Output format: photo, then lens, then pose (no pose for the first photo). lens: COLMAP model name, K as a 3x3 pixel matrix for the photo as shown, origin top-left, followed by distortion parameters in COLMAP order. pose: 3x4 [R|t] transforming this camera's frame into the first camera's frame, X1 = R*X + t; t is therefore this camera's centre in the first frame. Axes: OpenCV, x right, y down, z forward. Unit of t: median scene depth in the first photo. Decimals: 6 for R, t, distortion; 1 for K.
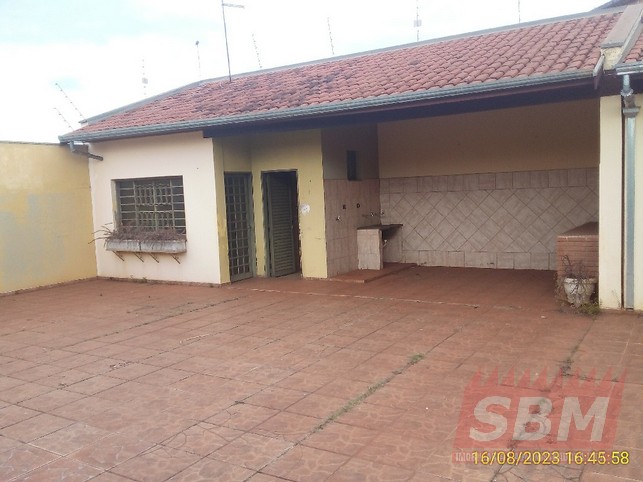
lens RADIAL K [[585.8, 0, 323.8], [0, 585.8, 242.2], [0, 0, 1]] dist [0.014723, 0.000000]
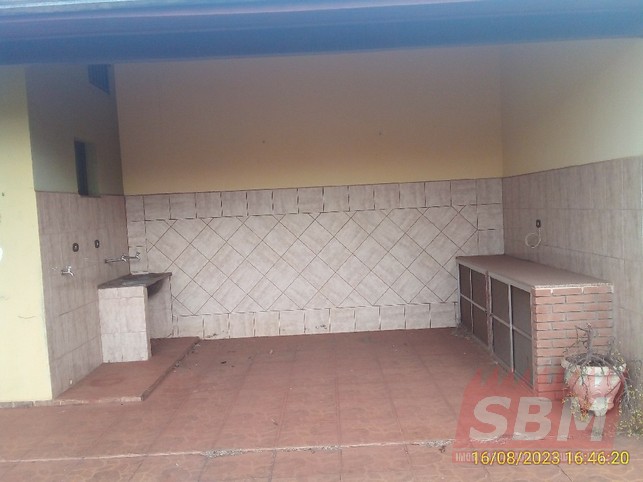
lens RADIAL K [[585.8, 0, 324.4], [0, 585.8, 243.3], [0, 0, 1]] dist [0.014723, 0.000000]
pose [[0.843554, -0.032222, 0.536077, -0.054695], [0.059186, 0.997696, -0.033165, -0.032962], [-0.533773, 0.059704, 0.843517, 0.442281]]
